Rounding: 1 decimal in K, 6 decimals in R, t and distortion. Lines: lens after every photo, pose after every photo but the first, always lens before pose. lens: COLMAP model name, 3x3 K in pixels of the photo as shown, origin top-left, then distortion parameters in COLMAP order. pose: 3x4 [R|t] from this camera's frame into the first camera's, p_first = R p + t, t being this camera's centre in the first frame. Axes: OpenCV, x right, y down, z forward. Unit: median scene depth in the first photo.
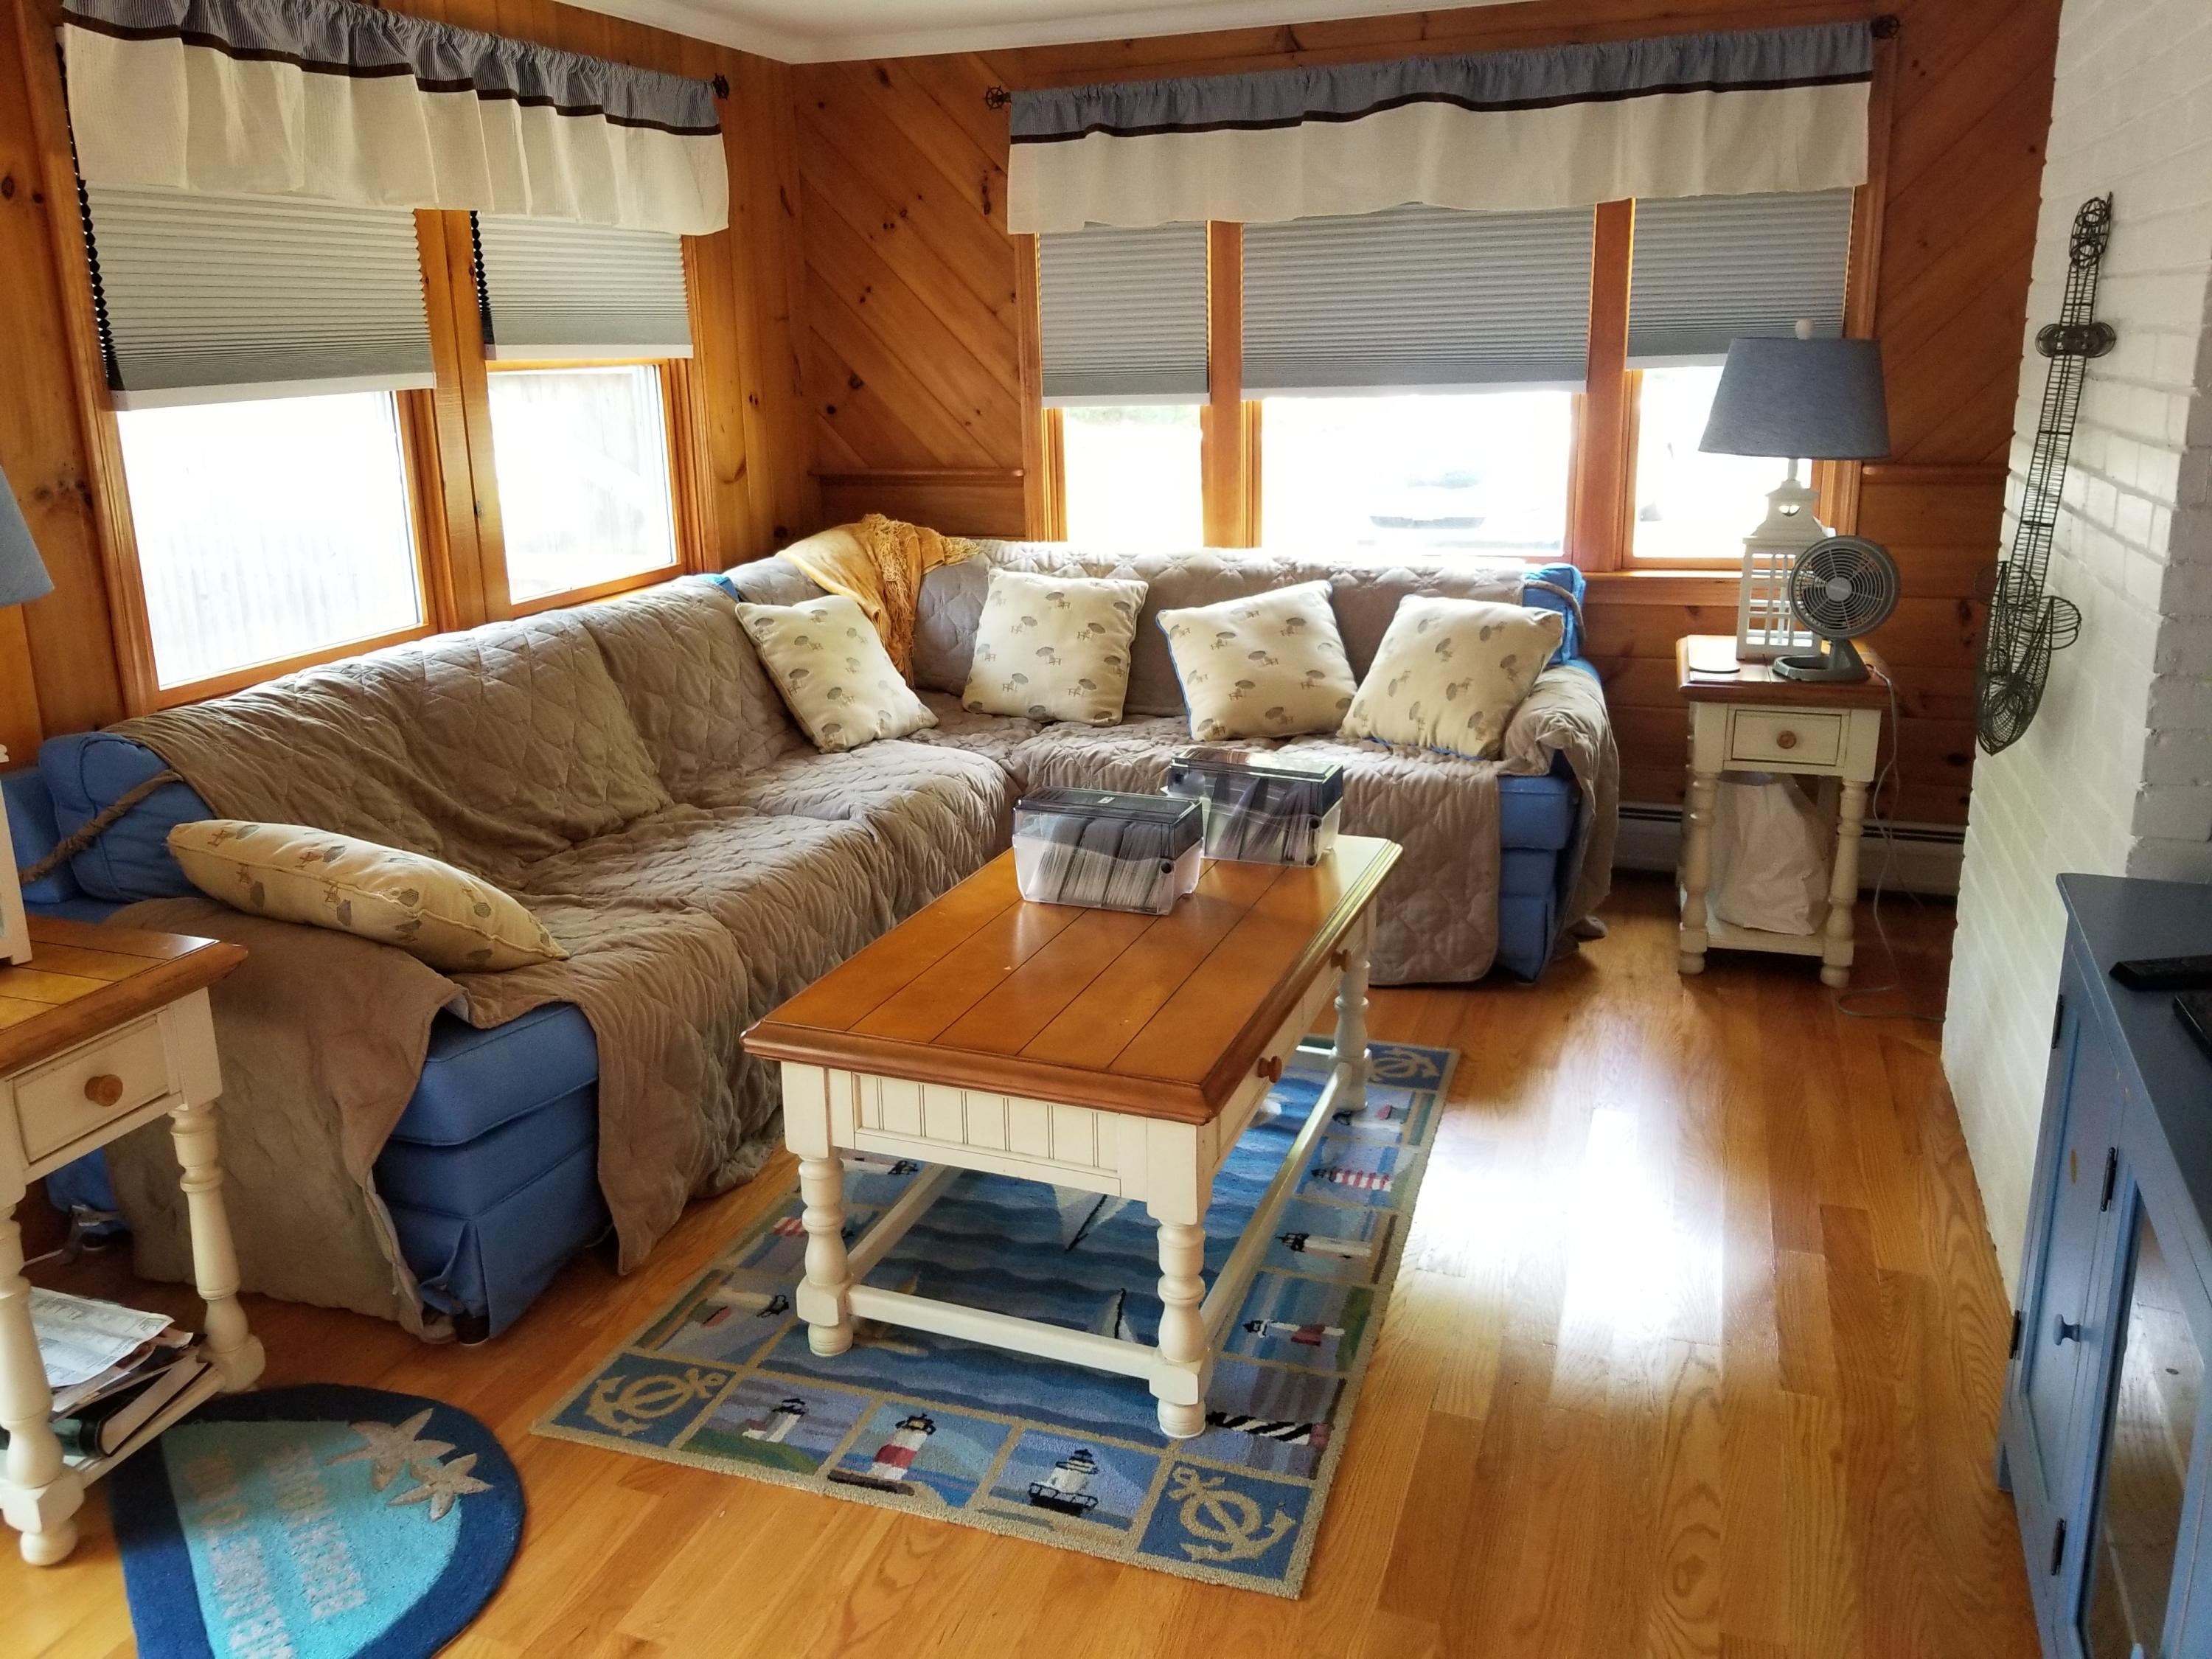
lens RADIAL K [[1758.5, 0, 1049.8], [0, 1758.5, 826.0], [0, 0, 1]] dist [0.050603, -0.083923]
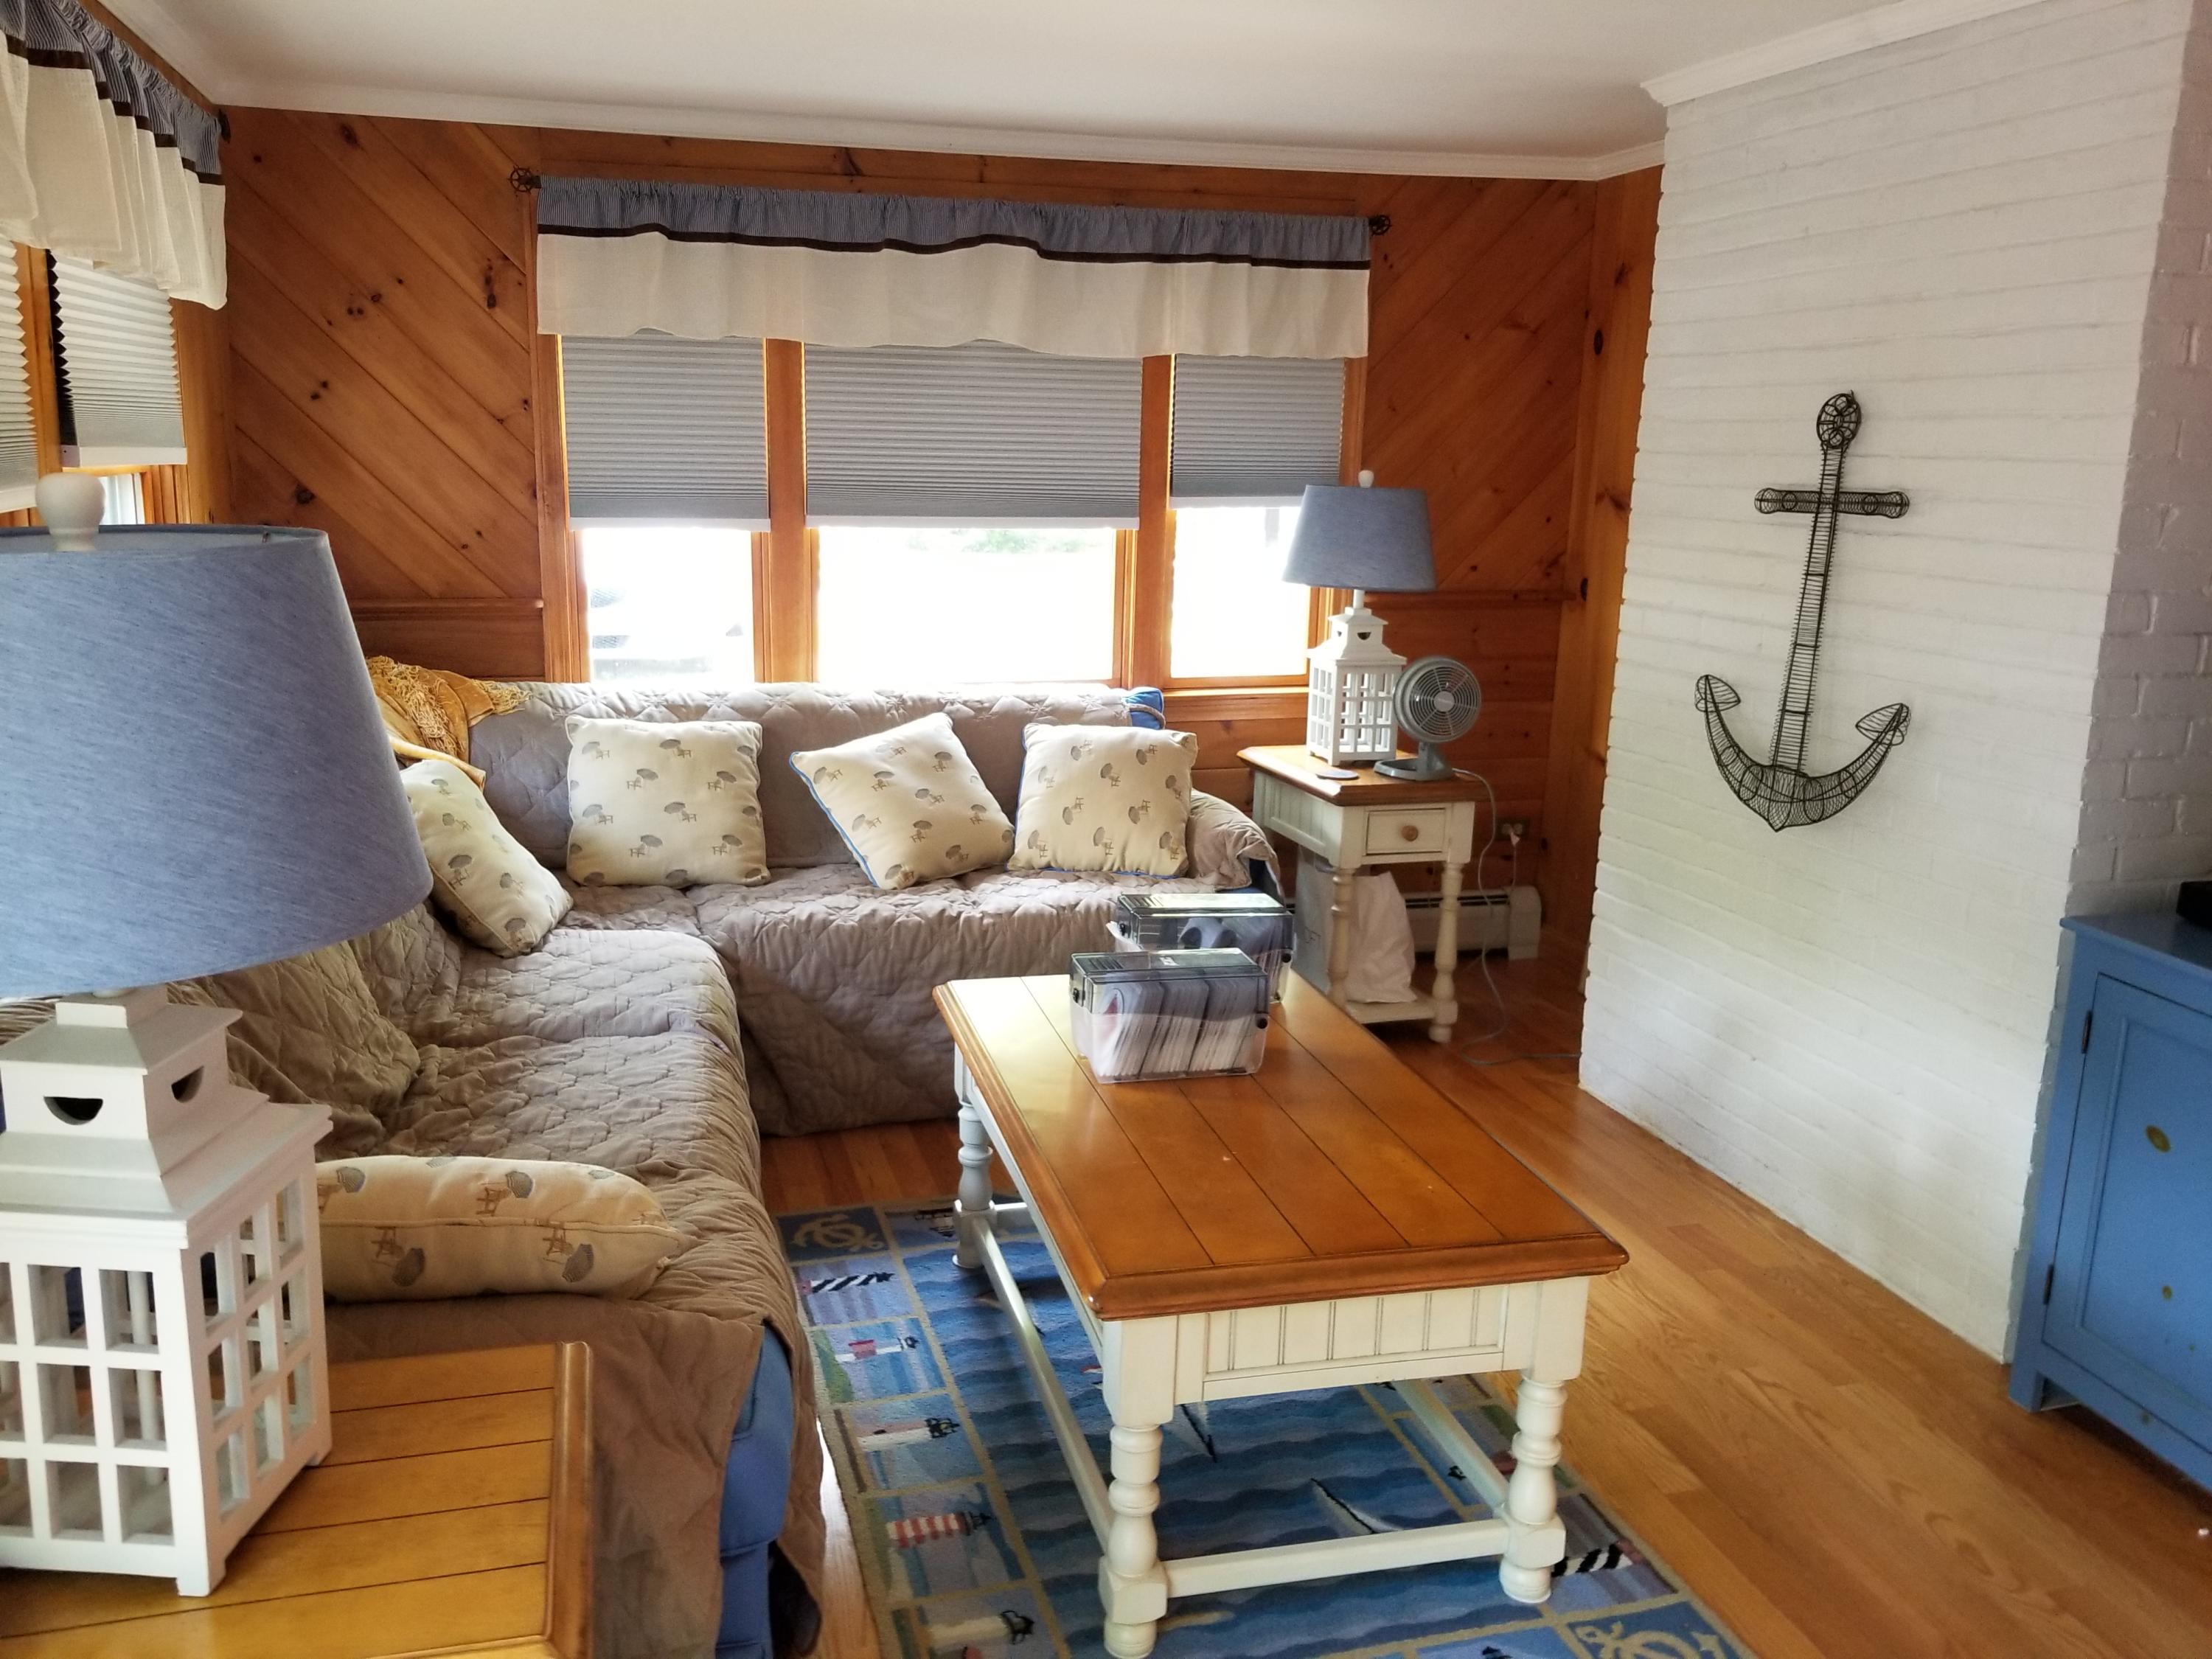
lens RADIAL K [[1758.5, 0, 1112.9], [0, 1758.5, 815.0], [0, 0, 1]] dist [0.050603, -0.083923]
pose [[0.803970, -0.083122, 0.588832, -0.359464], [0.122050, 0.992168, -0.026583, -0.047413], [-0.582011, 0.093239, 0.807818, 0.170602]]
